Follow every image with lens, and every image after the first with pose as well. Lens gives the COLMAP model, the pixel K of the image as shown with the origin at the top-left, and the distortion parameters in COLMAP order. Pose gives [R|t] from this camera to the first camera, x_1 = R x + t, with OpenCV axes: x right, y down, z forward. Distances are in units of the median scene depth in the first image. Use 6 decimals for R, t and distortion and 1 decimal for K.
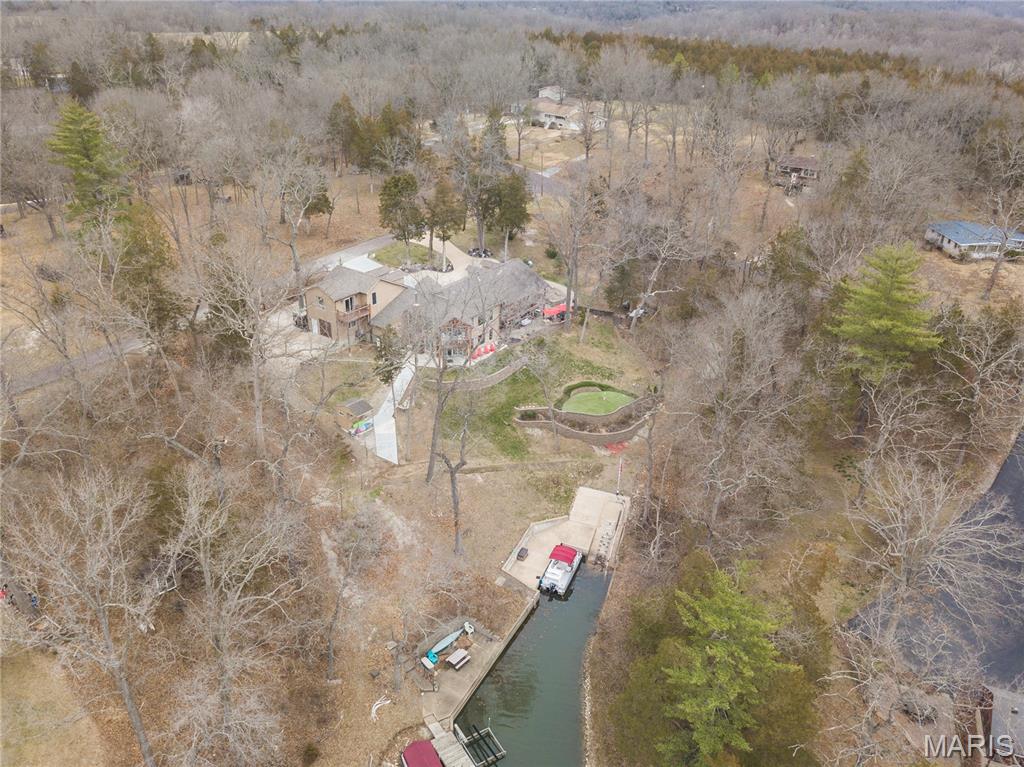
lens RADIAL K [[791.4, 0, 505.0], [0, 791.4, 383.3], [0, 0, 1]] dist [0.026974, 0.005692]
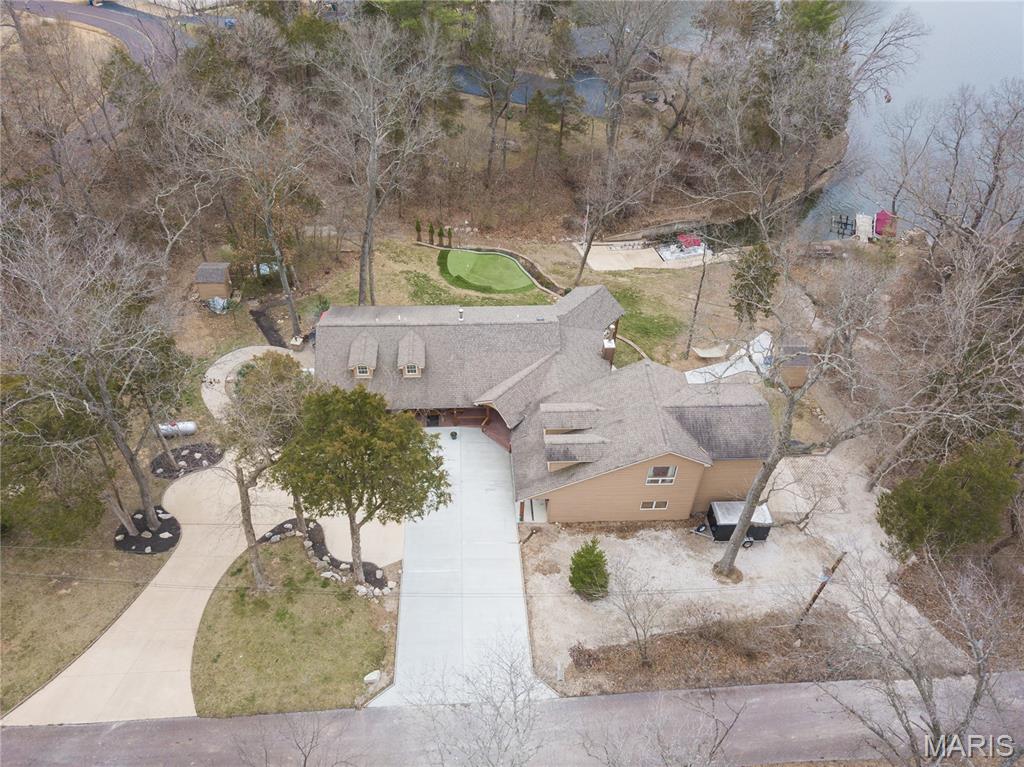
lens RADIAL K [[791.4, 0, 505.0], [0, 791.4, 383.3], [0, 0, 1]] dist [0.026974, 0.005692]
pose [[-0.629968, -0.568362, 0.529249, -0.403278], [0.320469, 0.430508, 0.843779, -0.622715], [-0.707418, 0.701162, -0.089064, 1.186935]]
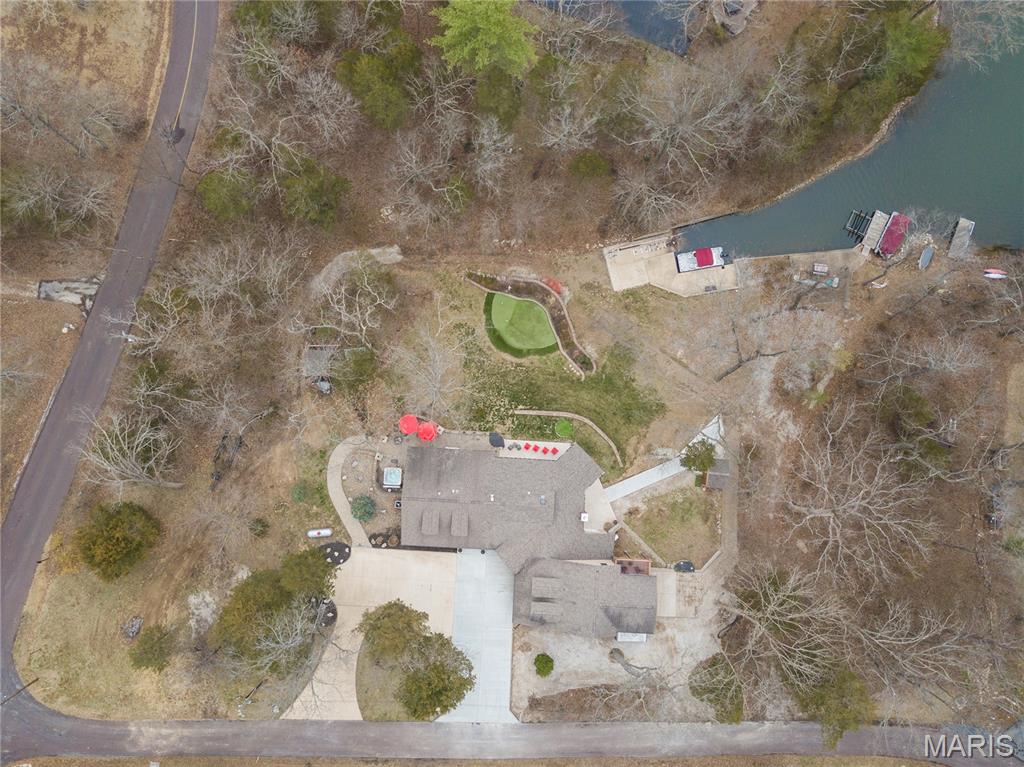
lens RADIAL K [[780.5, 0, 504.0], [0, 780.5, 385.4], [0, 0, 1]] dist [0.025765, -0.007894]
pose [[-0.542986, -0.839454, -0.021986, 0.086001], [0.358544, -0.255434, 0.897886, -0.936750], [-0.759350, 0.479657, 0.439678, 0.644008]]
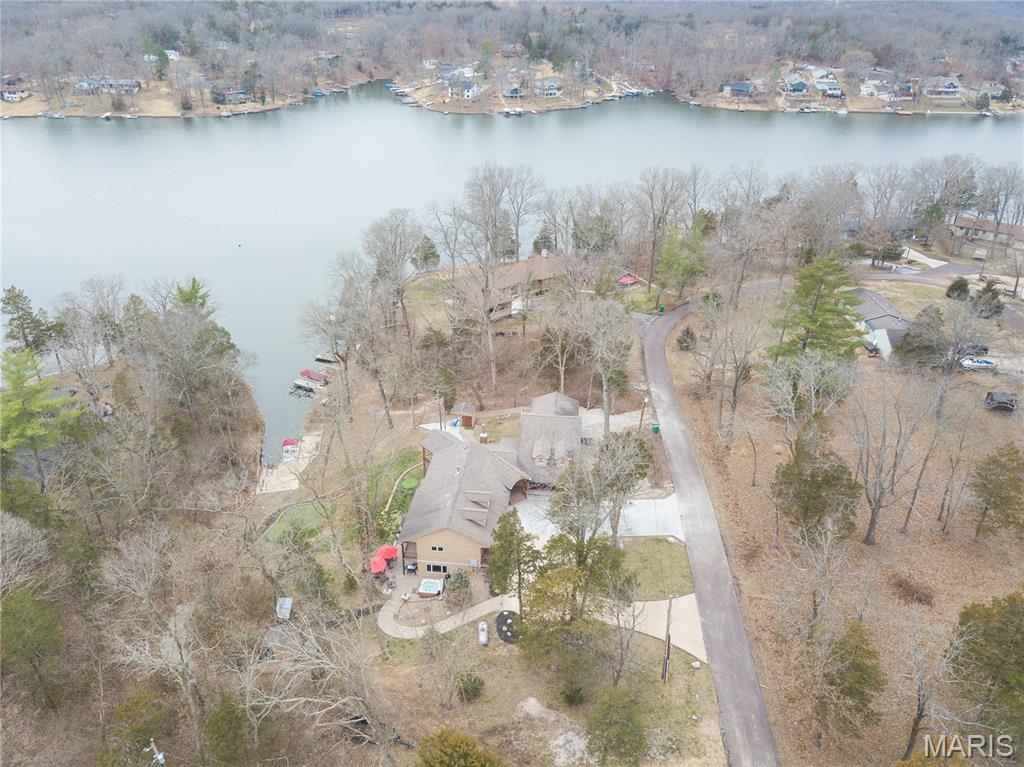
lens RADIAL K [[780.5, 0, 504.0], [0, 780.5, 385.4], [0, 0, 1]] dist [0.025765, -0.007894]
pose [[-0.865165, 0.200728, -0.459562, 0.334757], [-0.260859, 0.602528, 0.754263, -0.962402], [0.428301, 0.772443, -0.468924, 1.517862]]
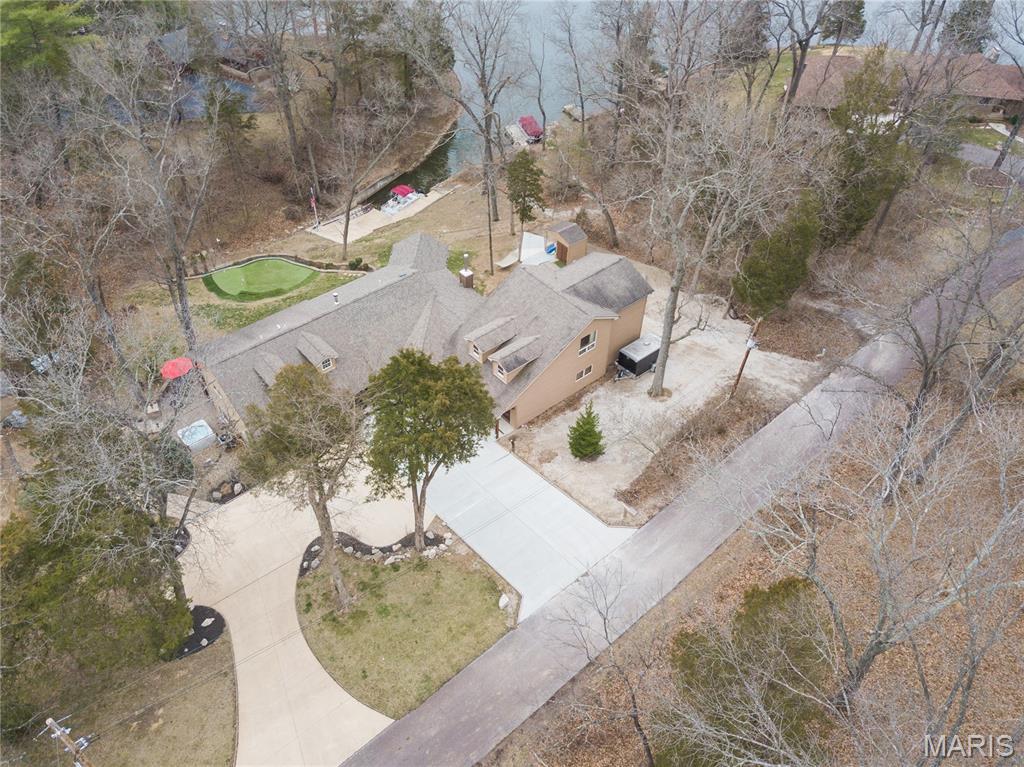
lens RADIAL K [[780.5, 0, 504.0], [0, 780.5, 385.4], [0, 0, 1]] dist [0.025765, -0.007894]
pose [[-0.970681, -0.194403, 0.141371, -0.260147], [0.072925, 0.322242, 0.943844, -0.685793], [-0.229042, 0.926481, -0.298617, 1.331096]]
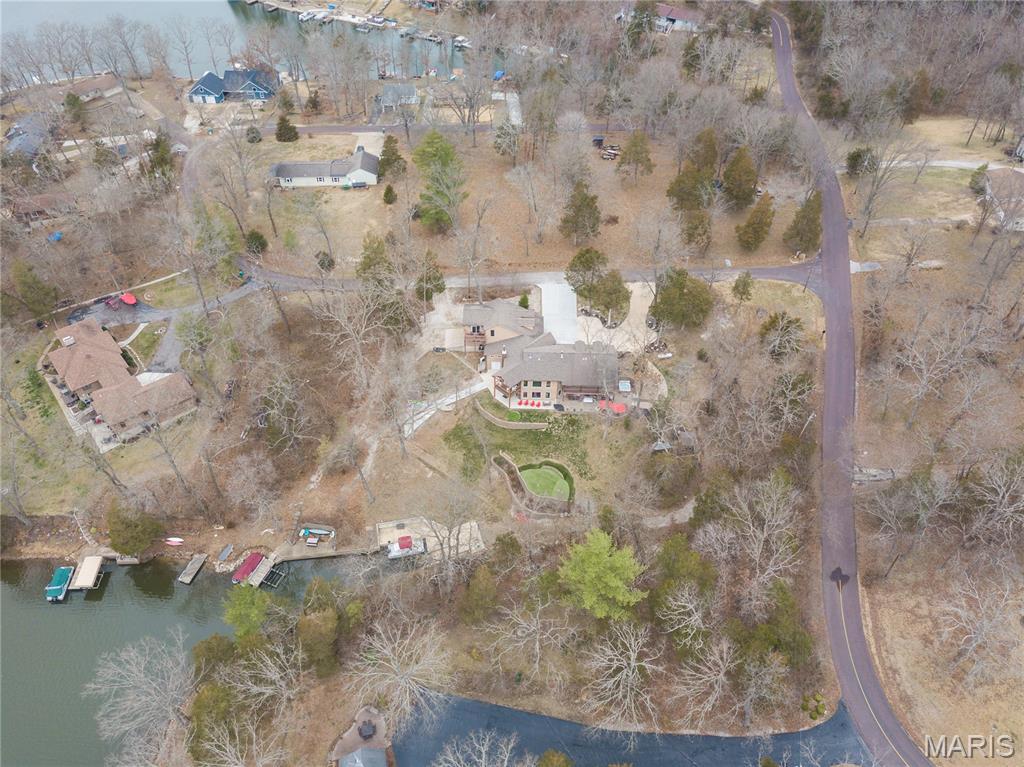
lens RADIAL K [[780.5, 0, 504.0], [0, 780.5, 385.4], [0, 0, 1]] dist [0.025765, -0.007894]
pose [[0.567901, 0.559064, -0.604099, 0.834785], [-0.364451, 0.828861, 0.424458, -0.696371], [0.738014, -0.020886, 0.674462, 0.032197]]
